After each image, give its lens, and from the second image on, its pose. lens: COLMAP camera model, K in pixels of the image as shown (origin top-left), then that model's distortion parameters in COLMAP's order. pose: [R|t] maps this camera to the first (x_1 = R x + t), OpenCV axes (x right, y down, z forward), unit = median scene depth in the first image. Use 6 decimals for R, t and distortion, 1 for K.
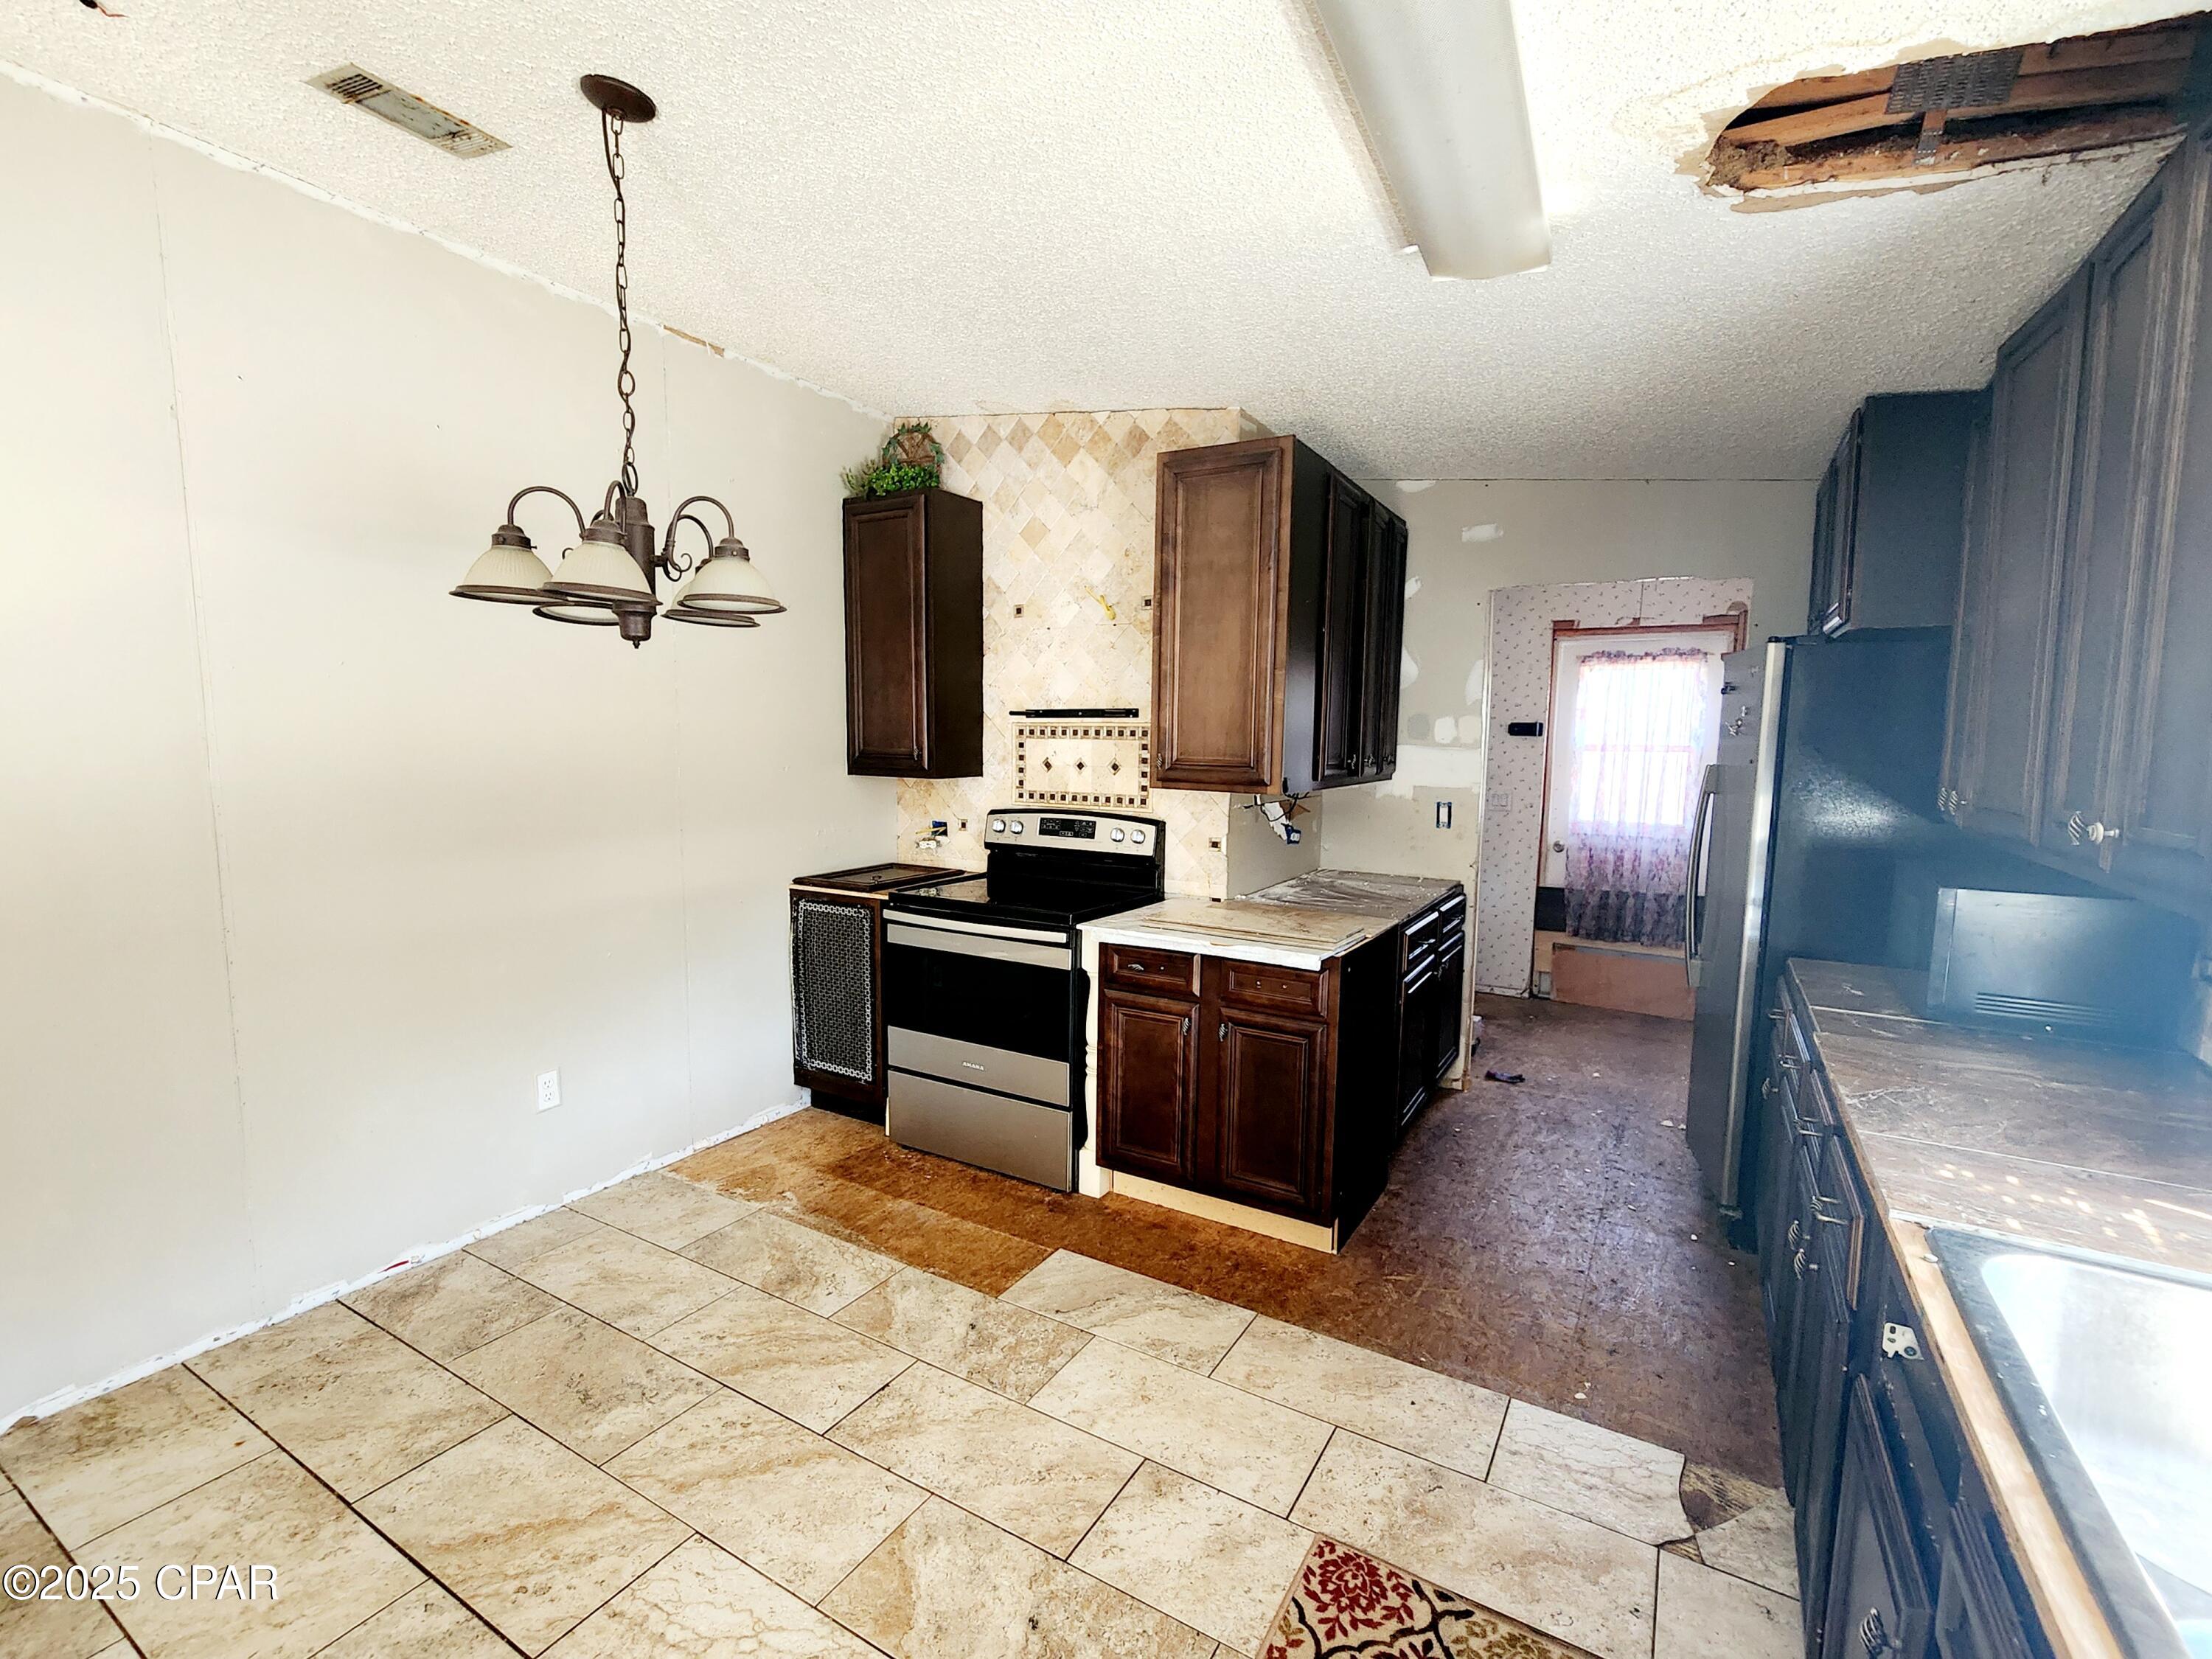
lens RADIAL K [[999.1, 0, 1102.5], [0, 999.1, 835.7], [0, 0, 1]] dist [0.002477, 0.001576]
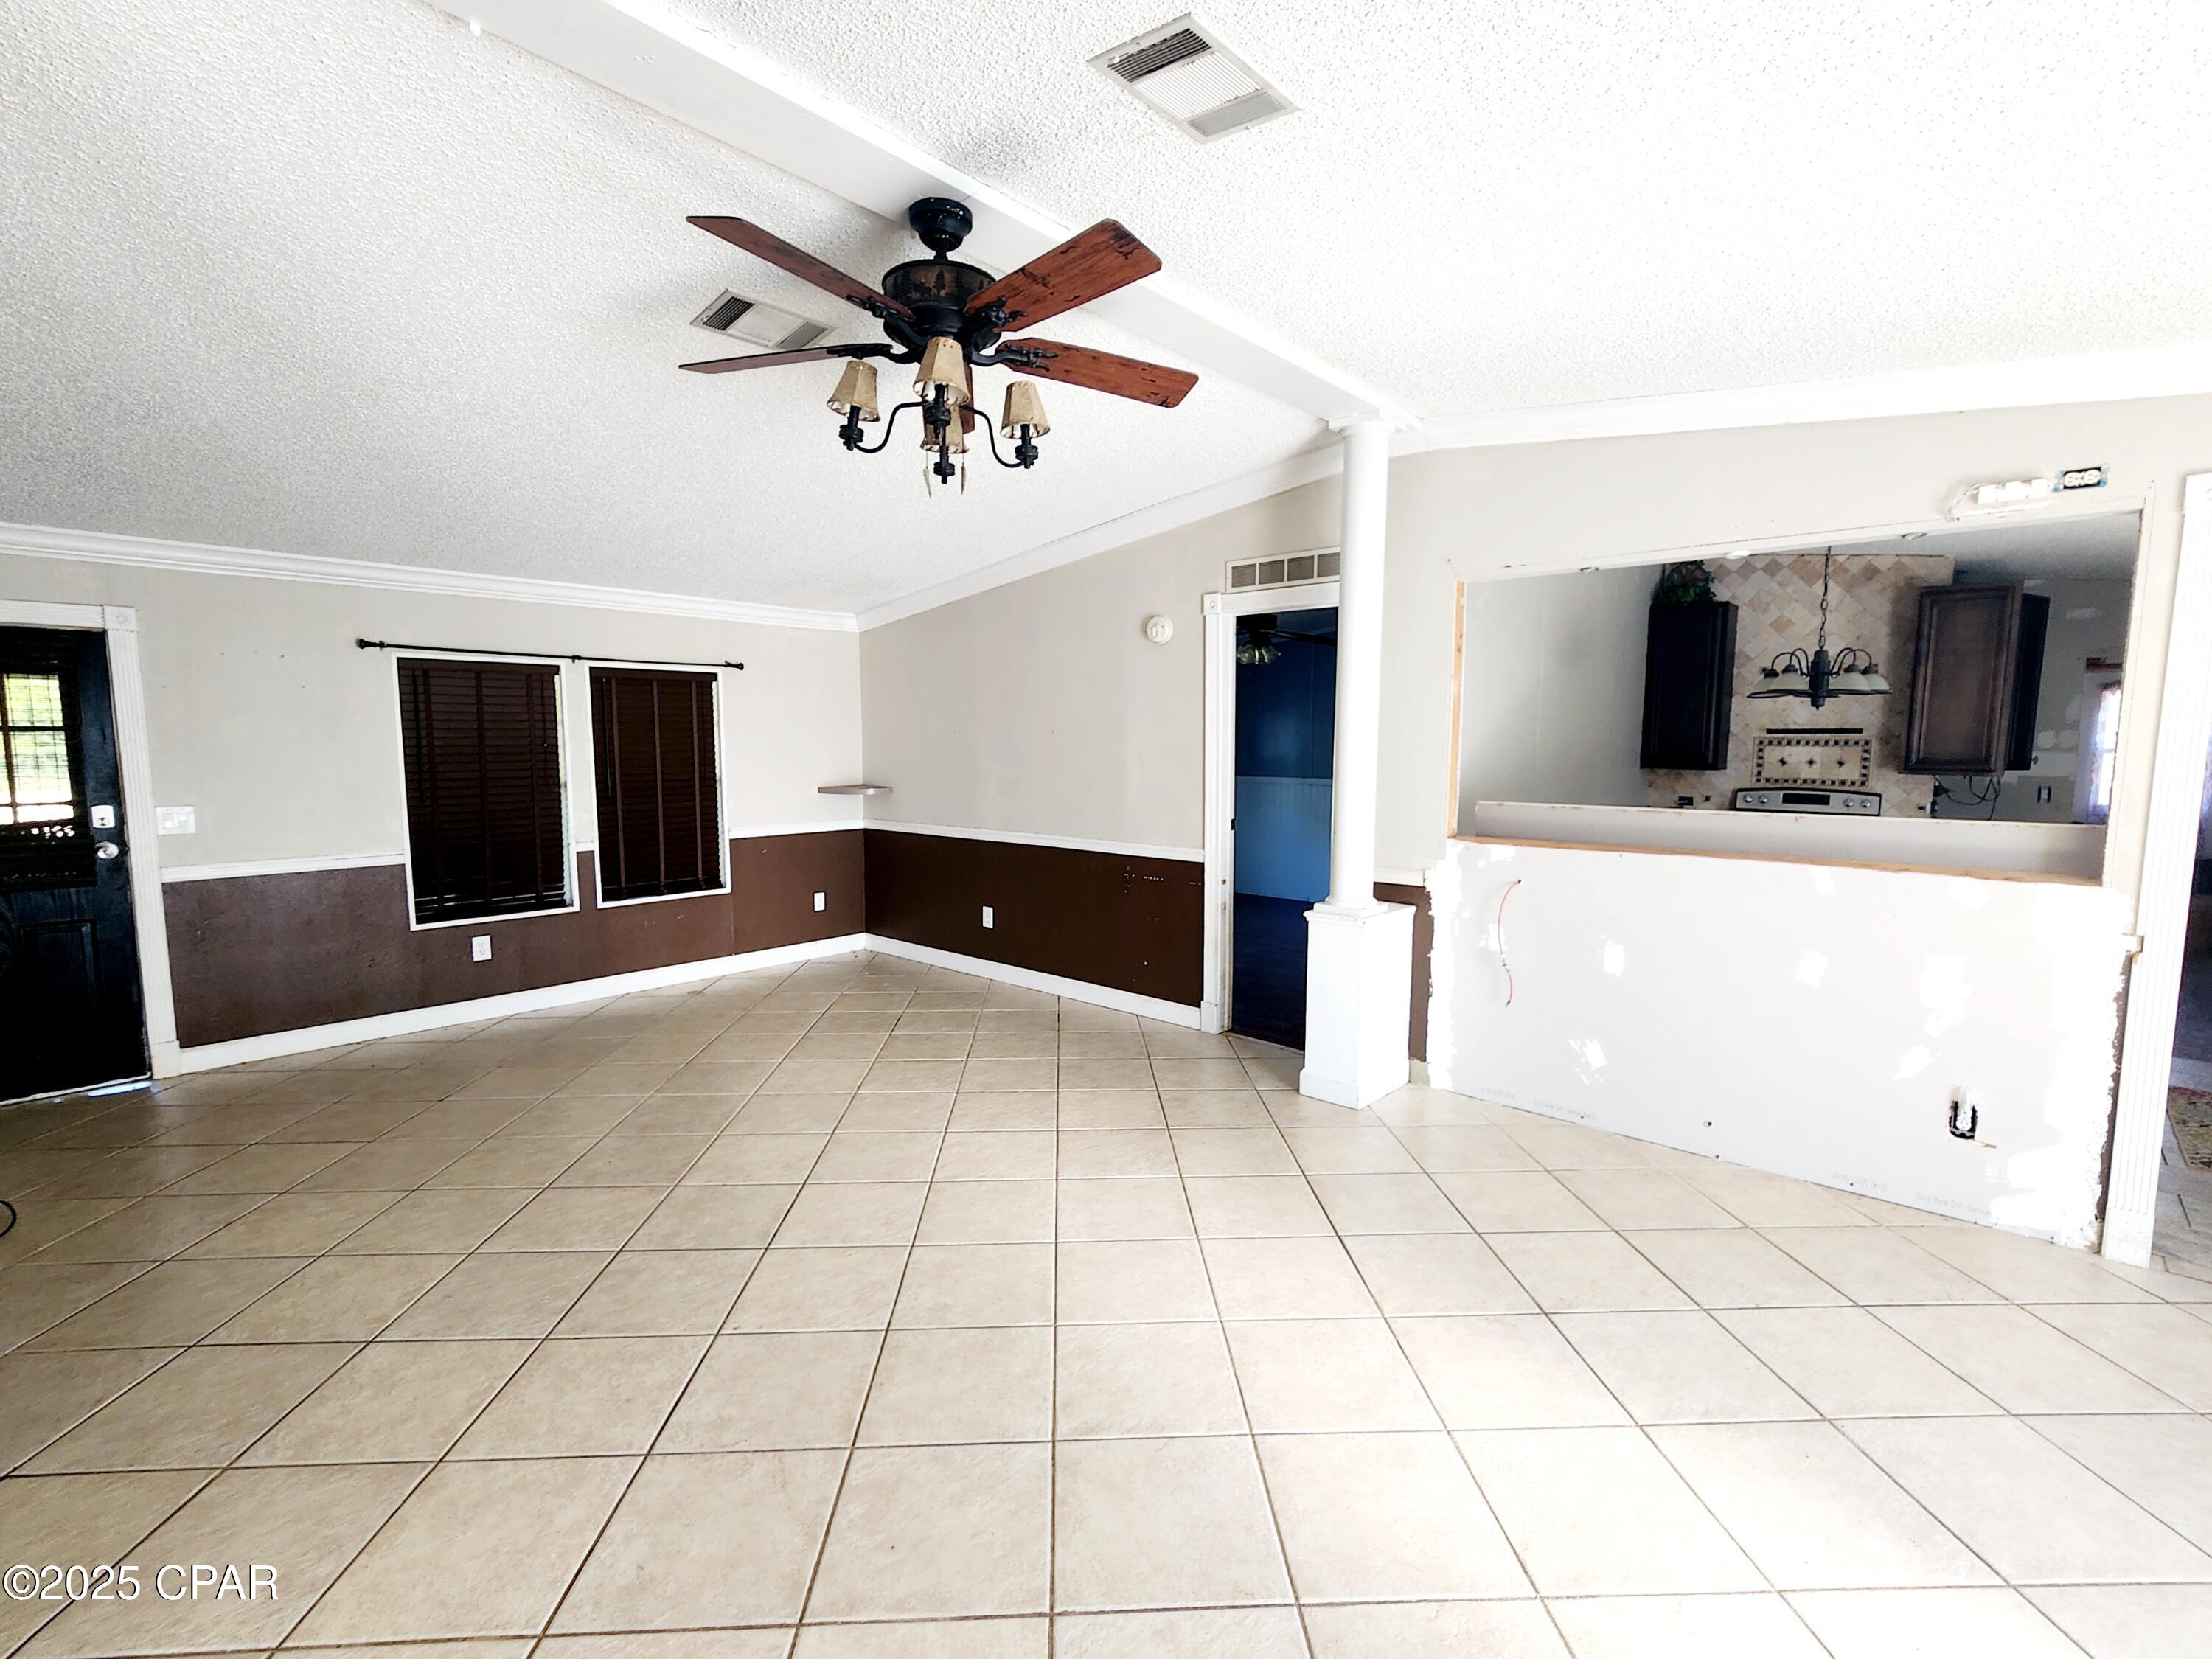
lens RADIAL K [[999.1, 0, 1108.9], [0, 999.1, 838.6], [0, 0, 1]] dist [0.002477, 0.001576]
pose [[0.980841, 0.014430, -0.194274, -0.875762], [-0.015290, 0.999879, -0.002930, 0.083611], [0.194208, 0.005844, 0.980943, -0.906046]]
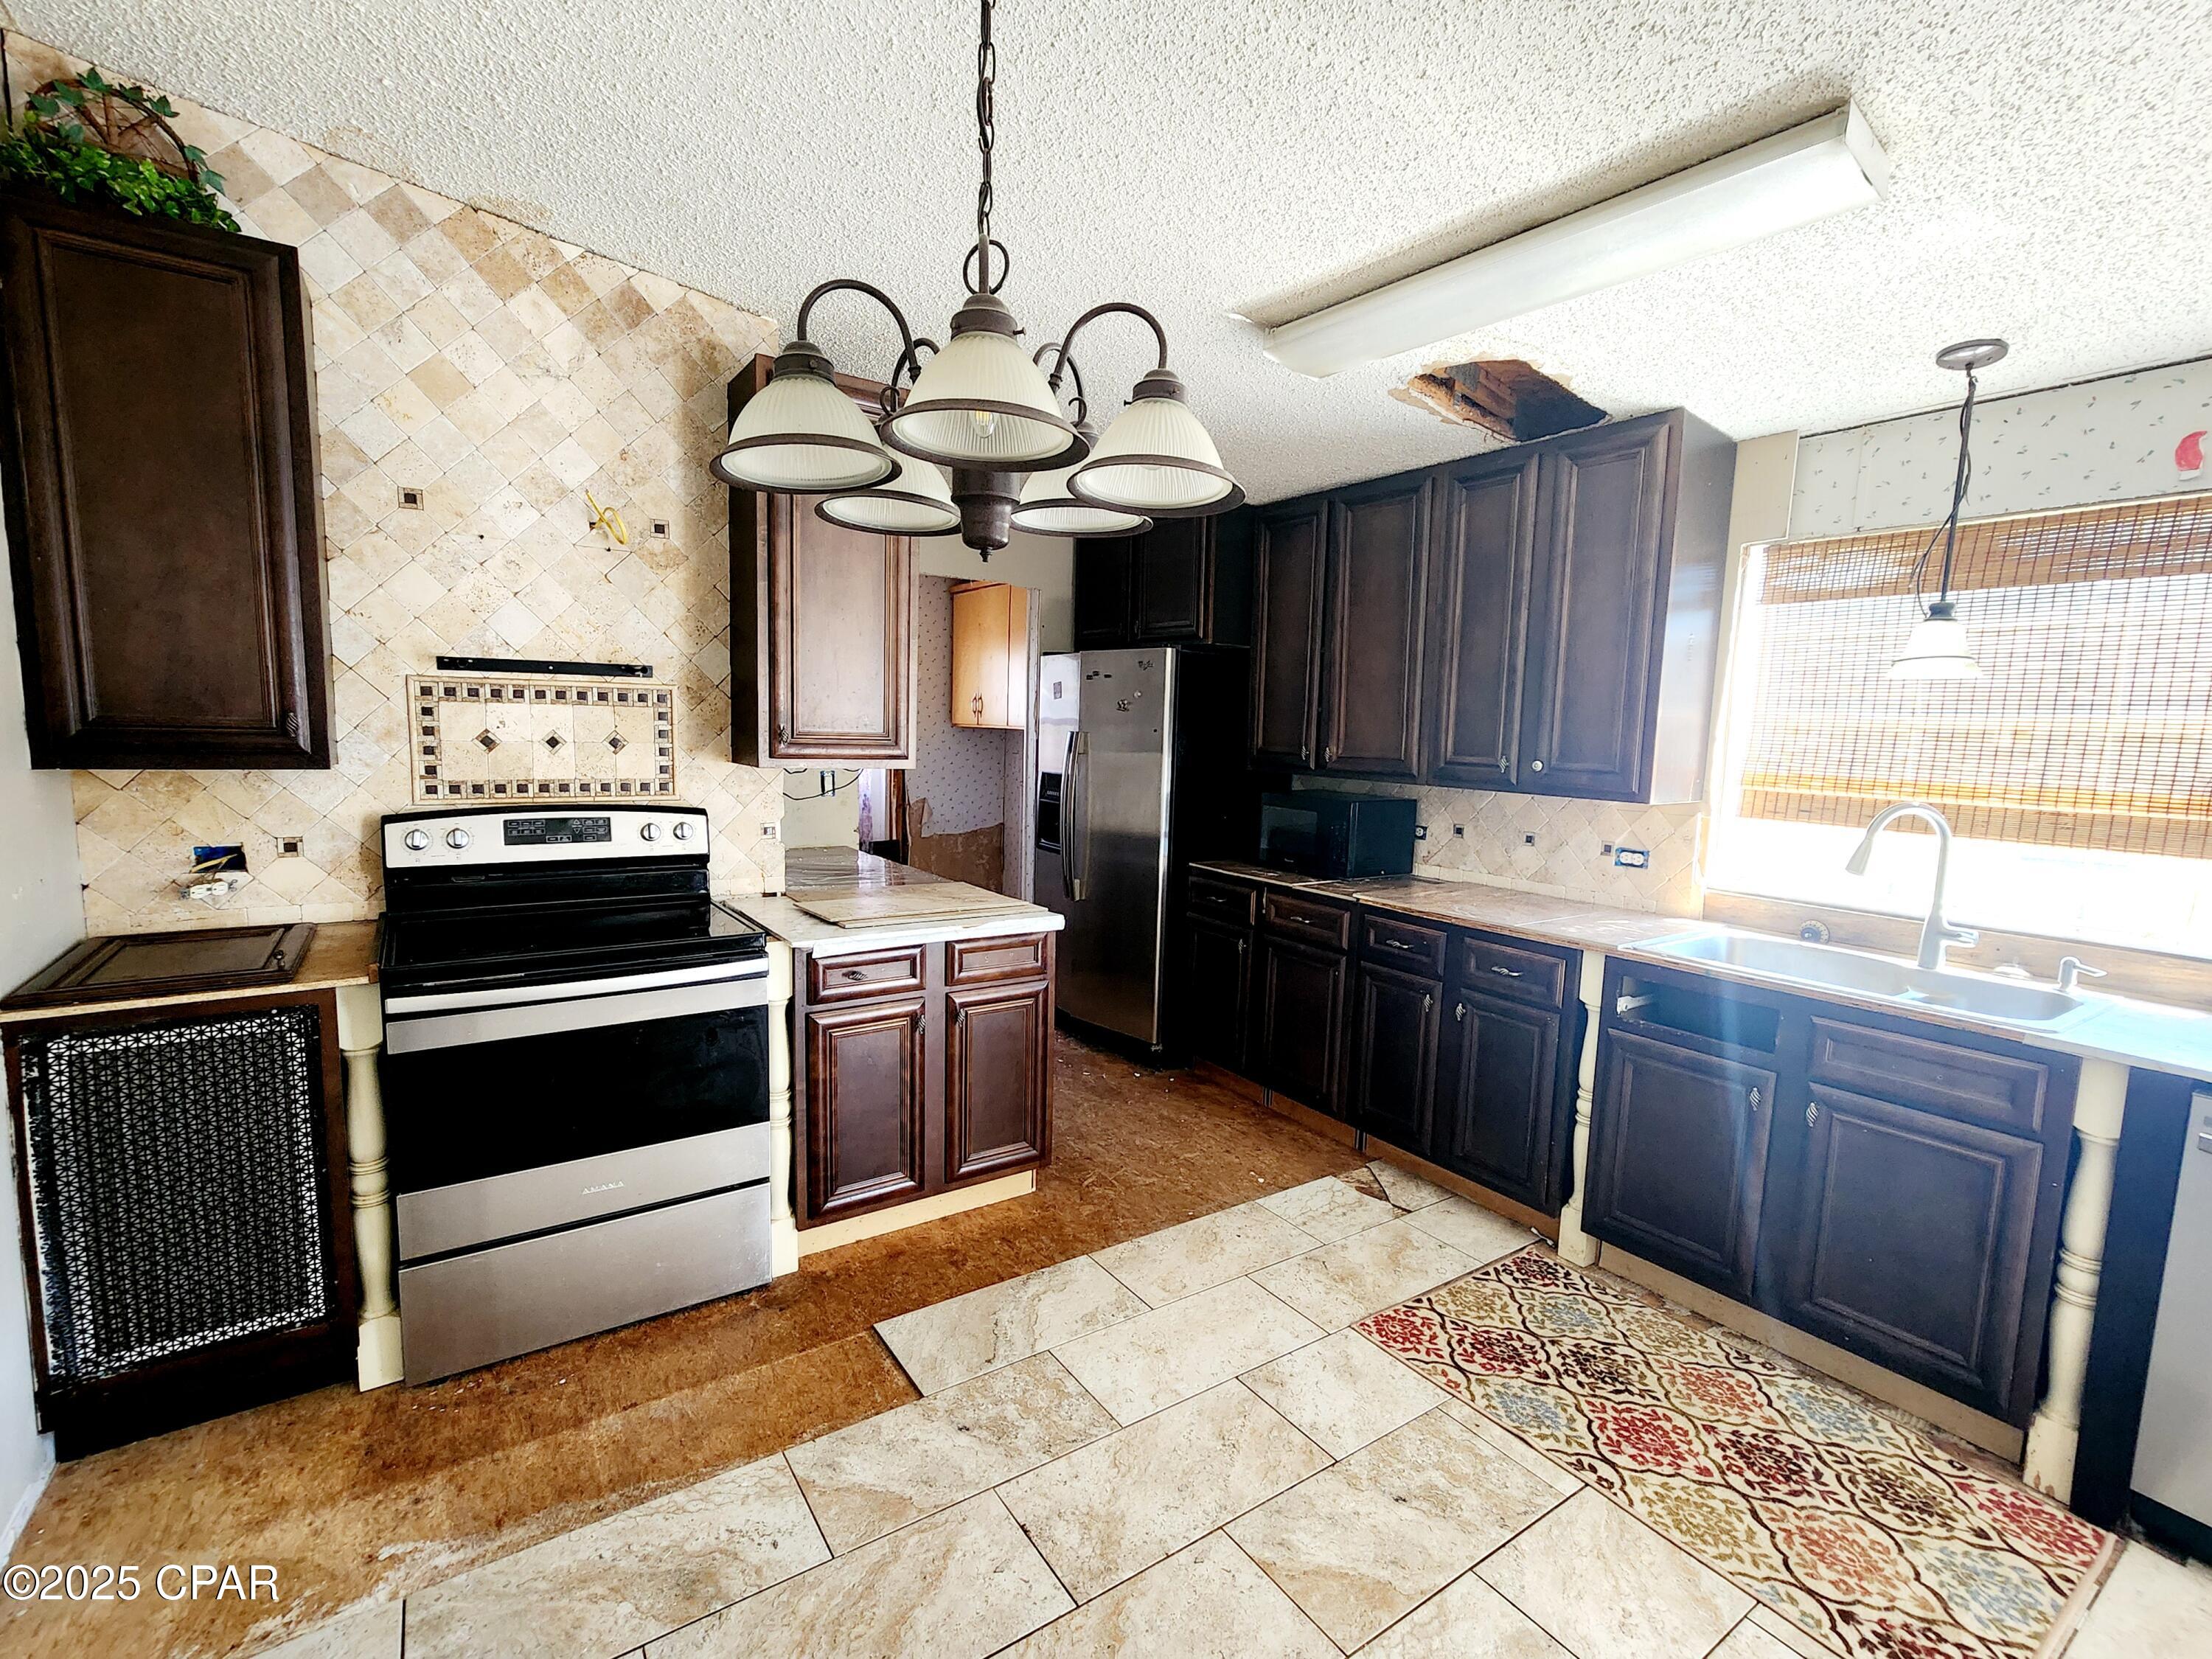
lens RADIAL K [[999.1, 0, 1105.9], [0, 999.1, 834.8], [0, 0, 1]] dist [0.002477, 0.001576]
pose [[0.423597, -0.103820, 0.899882, -0.514900], [0.068822, 0.994228, 0.082308, -0.036835], [-0.903232, 0.027066, 0.428297, 0.353142]]
